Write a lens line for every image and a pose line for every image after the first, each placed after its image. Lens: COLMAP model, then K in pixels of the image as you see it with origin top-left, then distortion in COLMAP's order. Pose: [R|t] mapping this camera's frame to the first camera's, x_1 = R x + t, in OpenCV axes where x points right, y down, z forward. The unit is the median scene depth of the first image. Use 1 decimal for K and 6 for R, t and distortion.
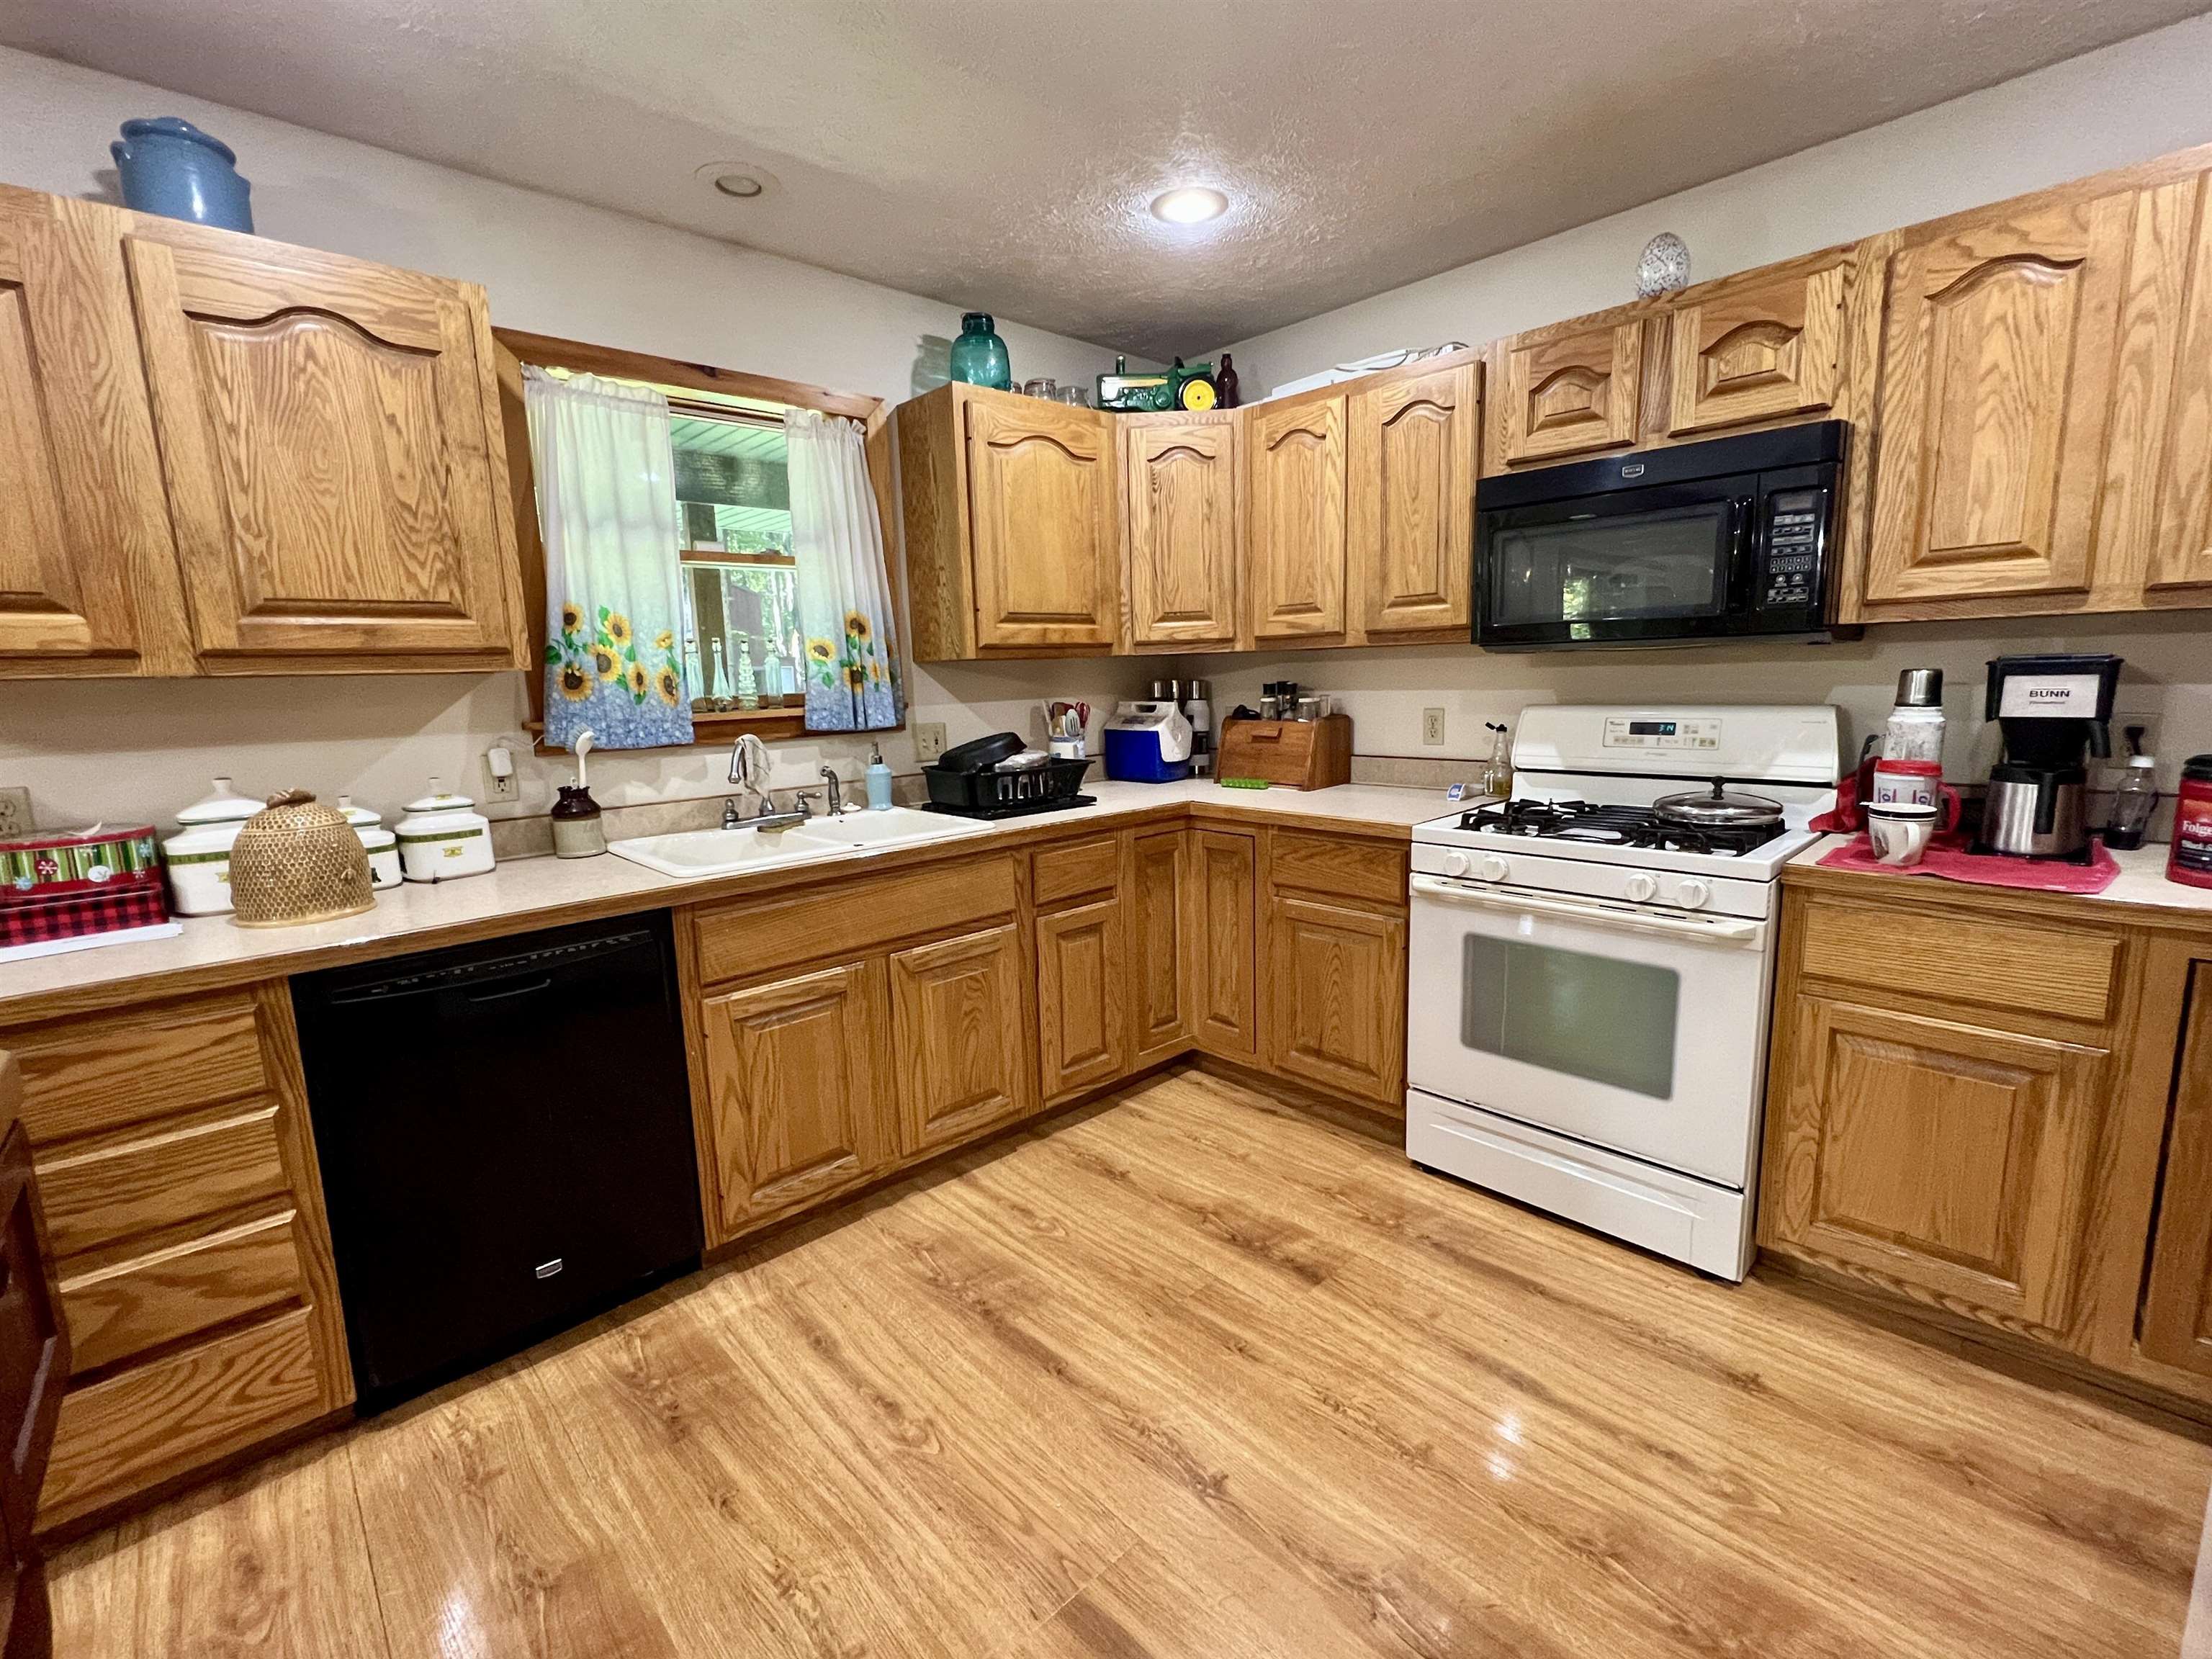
lens RADIAL K [[973.7, 0, 1098.2], [0, 973.7, 828.5], [0, 0, 1]] dist [-0.000927, 0.000697]
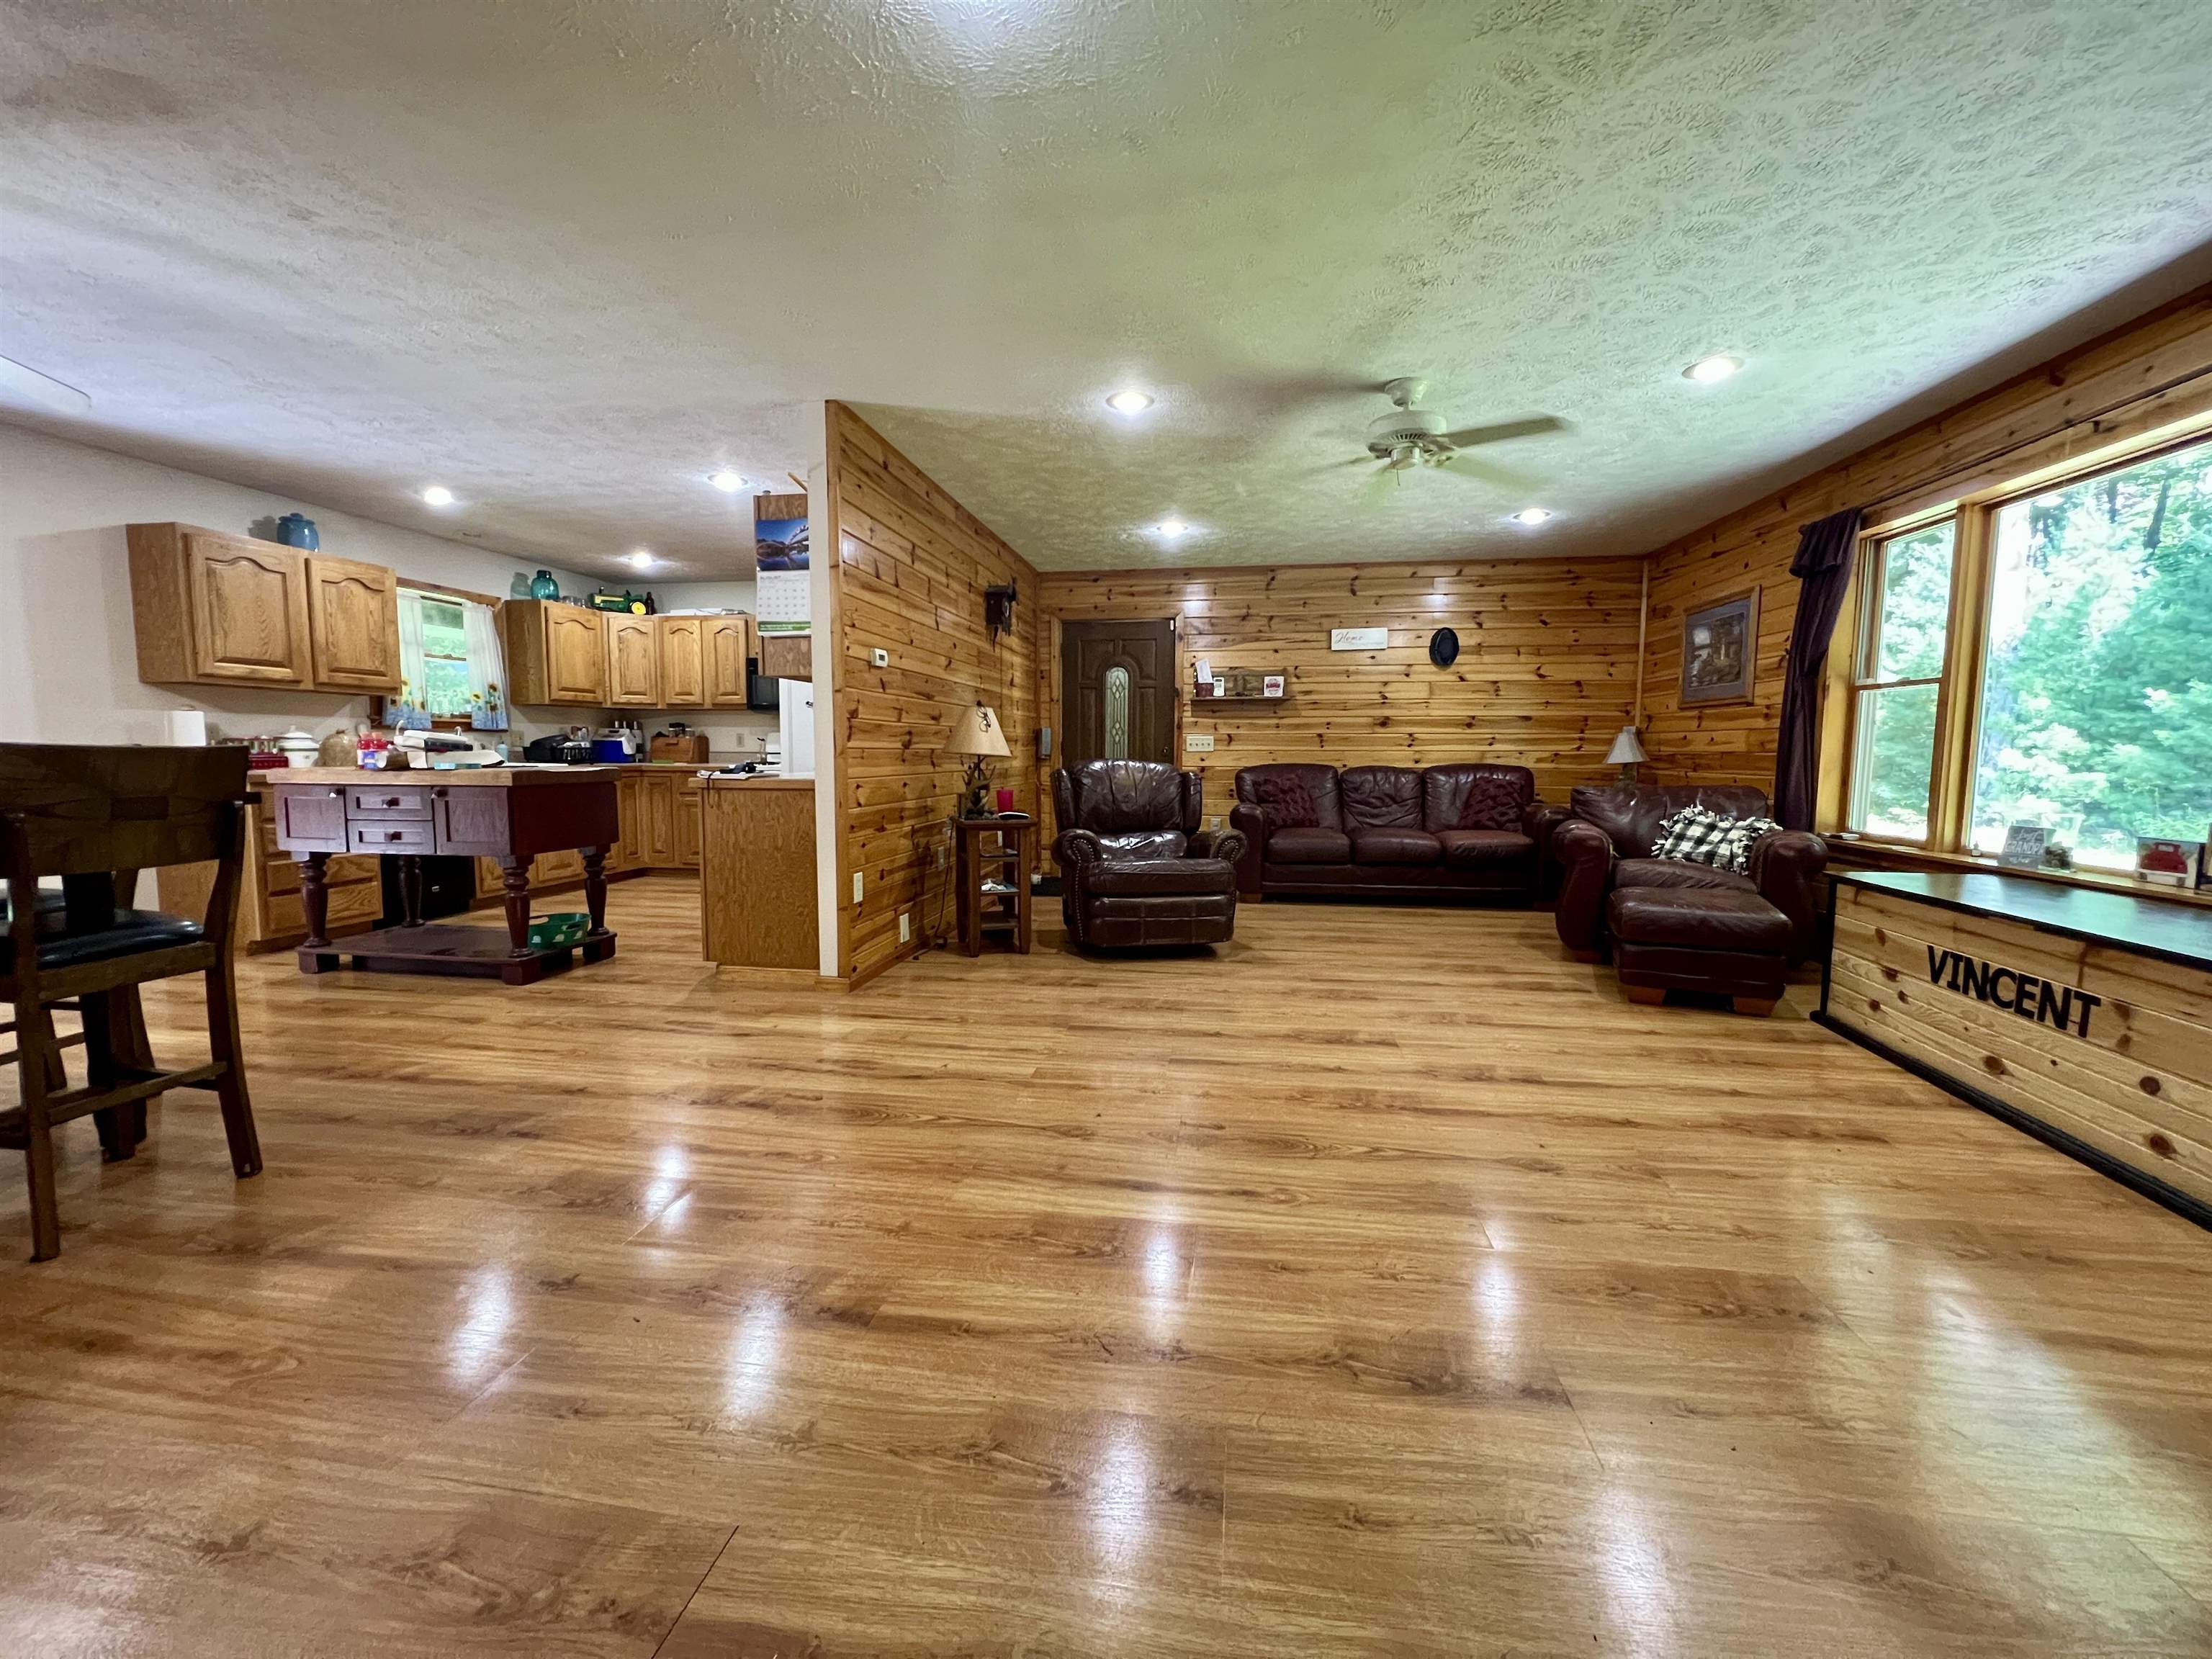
lens RADIAL K [[898.5, 0, 1103.2], [0, 898.5, 827.9], [0, 0, 1]] dist [0.002776, 0.000383]
pose [[0.792176, -0.018485, 0.610013, -0.450505], [0.067607, 0.996047, -0.057613, 0.409521], [-0.606536, 0.086881, 0.790294, -1.833798]]
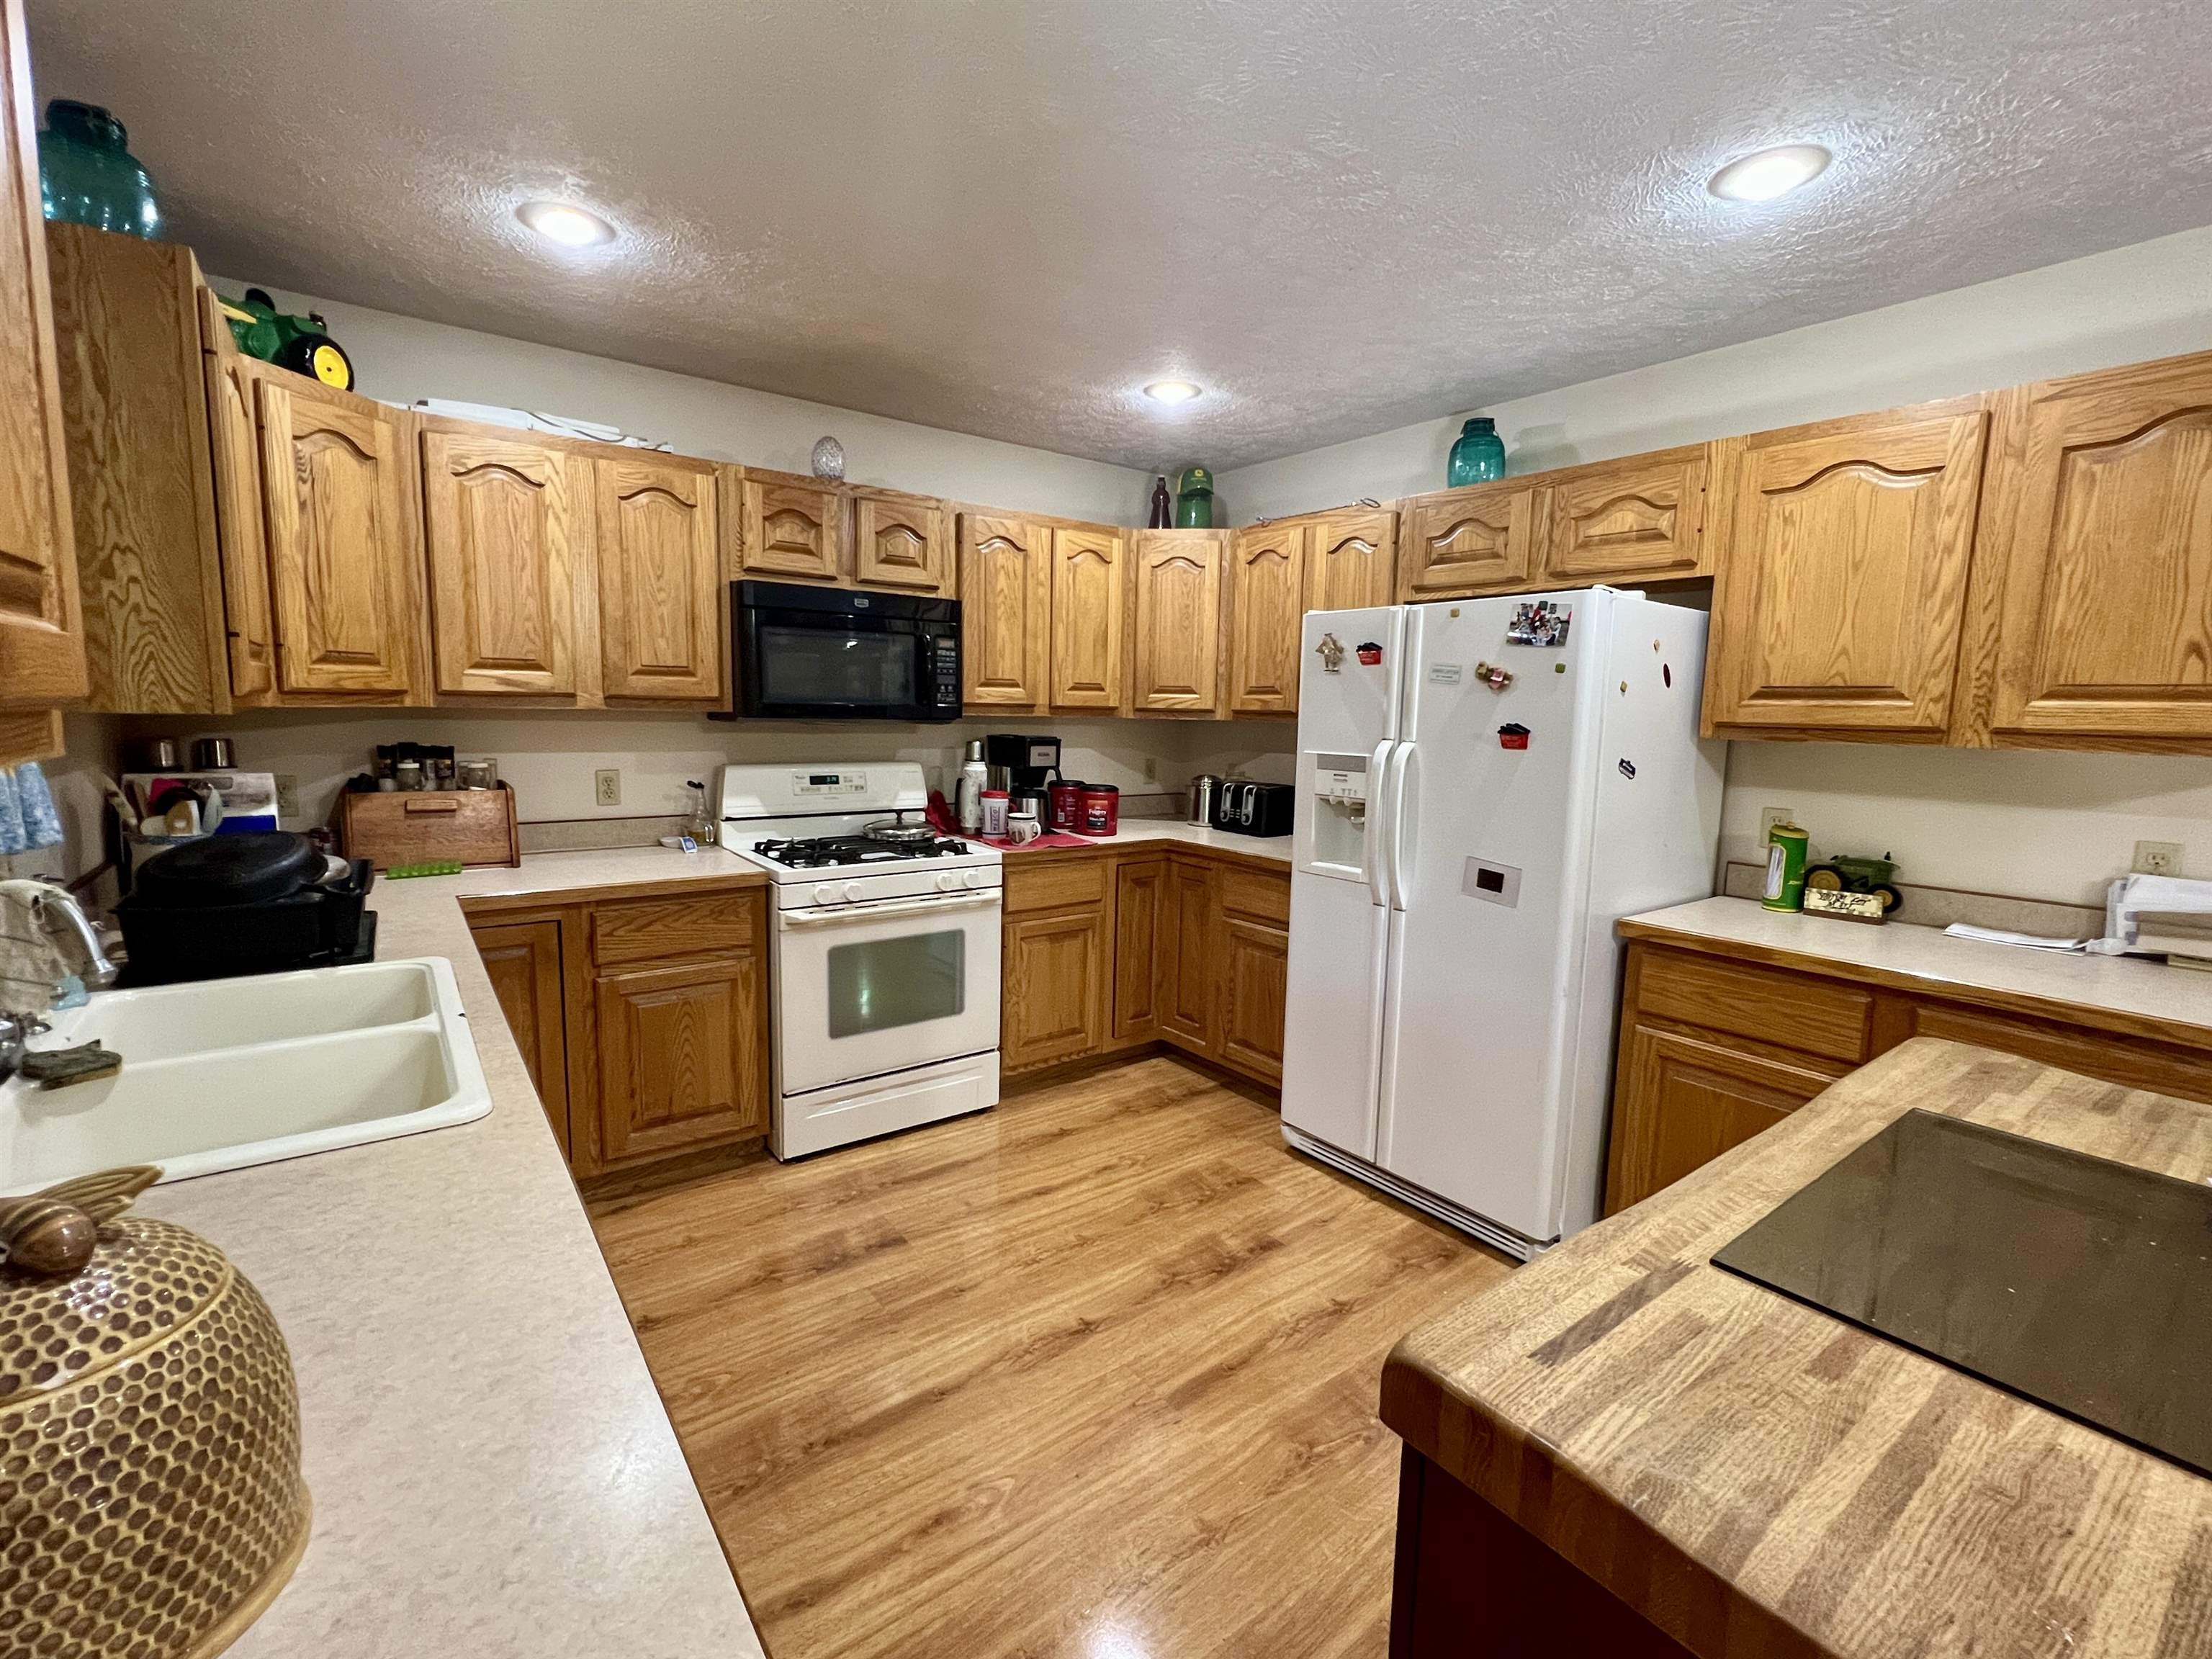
lens RADIAL K [[973.7, 0, 1099.8], [0, 973.7, 831.4], [0, 0, 1]] dist [-0.000927, 0.000697]
pose [[0.102294, -0.096222, 0.990089, -0.733398], [0.131276, 0.987912, 0.082447, -0.089341], [-0.986054, 0.121541, 0.113690, 0.446188]]
